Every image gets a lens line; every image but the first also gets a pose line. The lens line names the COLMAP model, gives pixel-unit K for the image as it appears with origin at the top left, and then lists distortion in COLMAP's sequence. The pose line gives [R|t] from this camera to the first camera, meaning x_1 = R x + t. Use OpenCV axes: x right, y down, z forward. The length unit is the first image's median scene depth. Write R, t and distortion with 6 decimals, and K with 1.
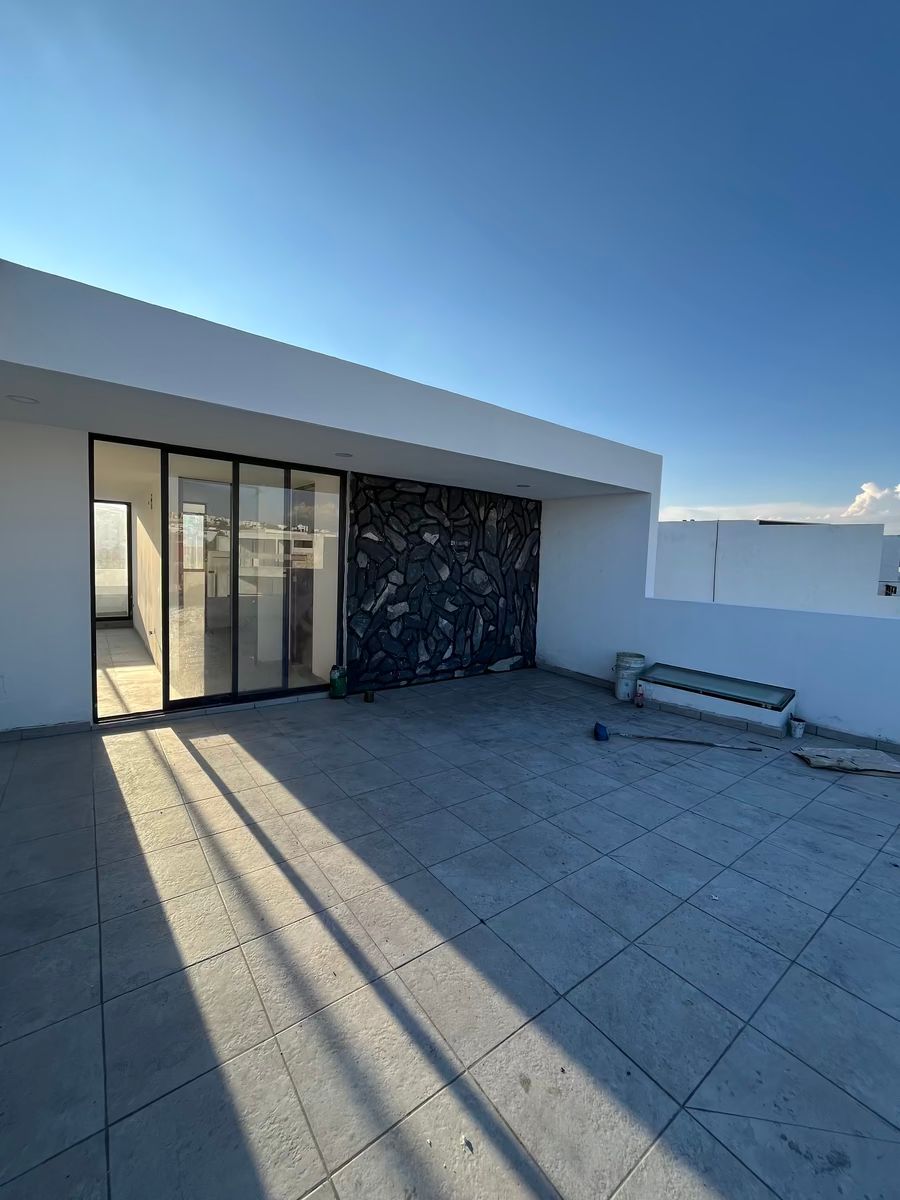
lens RADIAL K [[483.7, 0, 457.1], [0, 483.7, 594.1], [0, 0, 1]] dist [-0.008913, 0.000357]
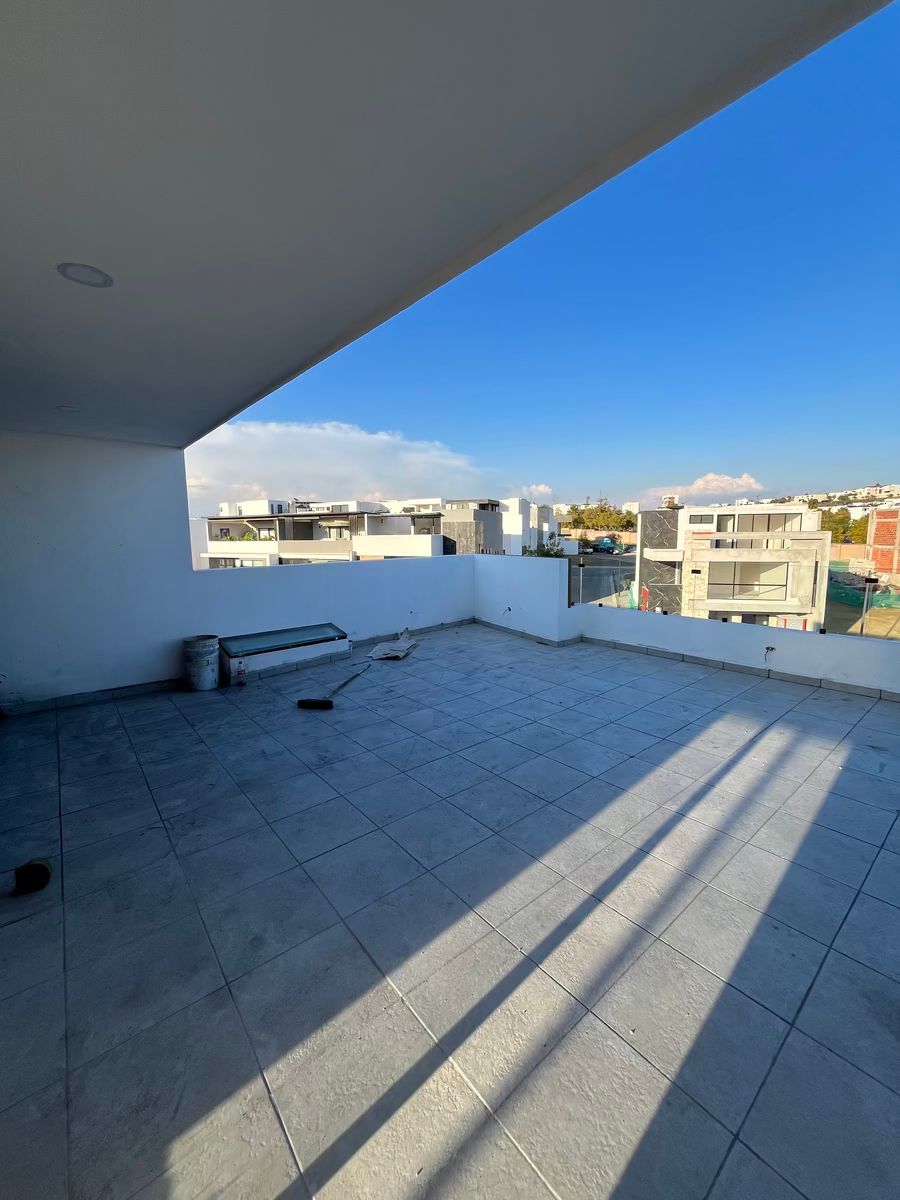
lens RADIAL K [[483.7, 0, 449.5], [0, 483.7, 602.7], [0, 0, 1]] dist [-0.008913, 0.000357]
pose [[-0.034398, -0.179532, 0.983151, -0.895526], [0.079665, 0.980110, 0.181764, -0.105783], [-0.996228, 0.084575, -0.019411, 1.005094]]
